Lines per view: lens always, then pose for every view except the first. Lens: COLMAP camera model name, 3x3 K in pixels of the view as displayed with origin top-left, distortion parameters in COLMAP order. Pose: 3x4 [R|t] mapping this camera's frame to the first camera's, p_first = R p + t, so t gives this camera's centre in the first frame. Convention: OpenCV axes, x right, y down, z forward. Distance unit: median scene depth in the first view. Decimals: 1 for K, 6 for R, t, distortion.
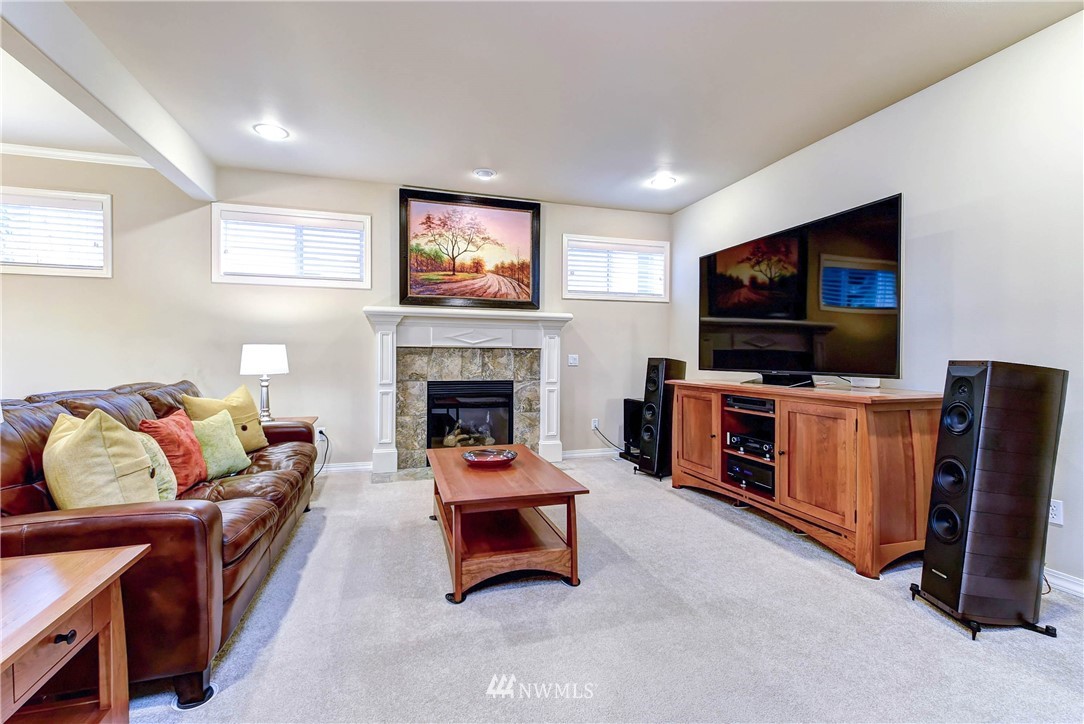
lens RADIAL K [[476.8, 0, 538.3], [0, 476.8, 358.6], [0, 0, 1]] dist [0.000450, -0.000530]
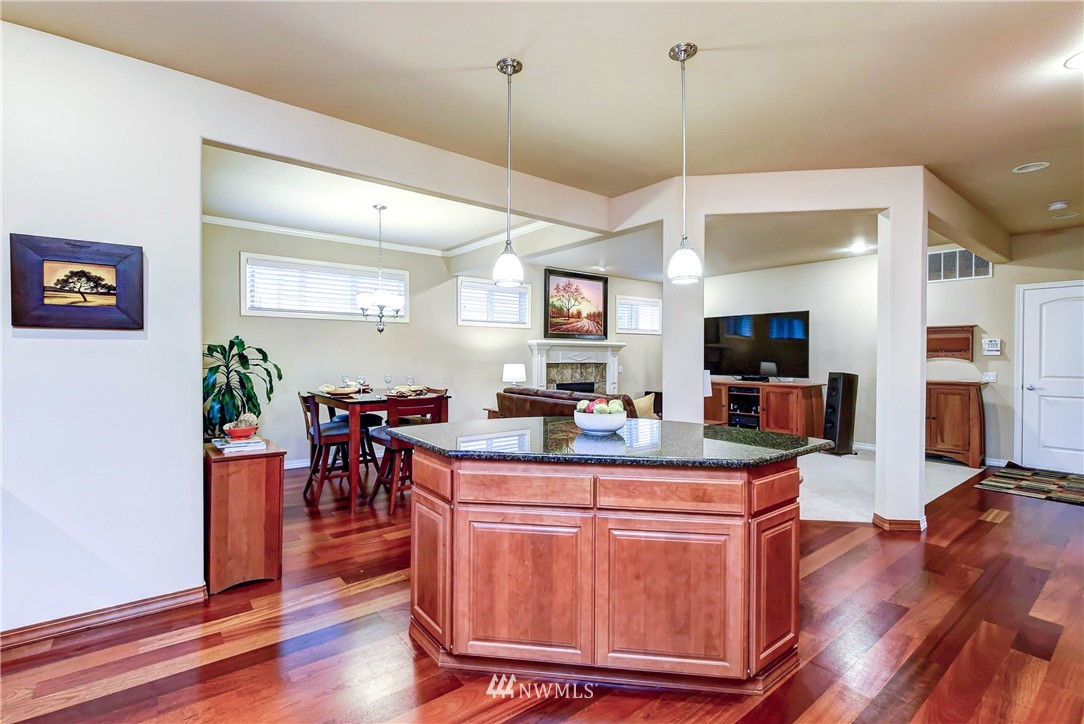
lens RADIAL K [[505.2, 0, 529.1], [0, 505.2, 360.4], [0, 0, 1]] dist [0.001348, 0.000081]
pose [[0.938883, -0.005445, 0.344193, -0.942999], [0.003868, 0.999979, 0.005270, -0.043929], [-0.344215, -0.003616, 0.938884, -0.632827]]
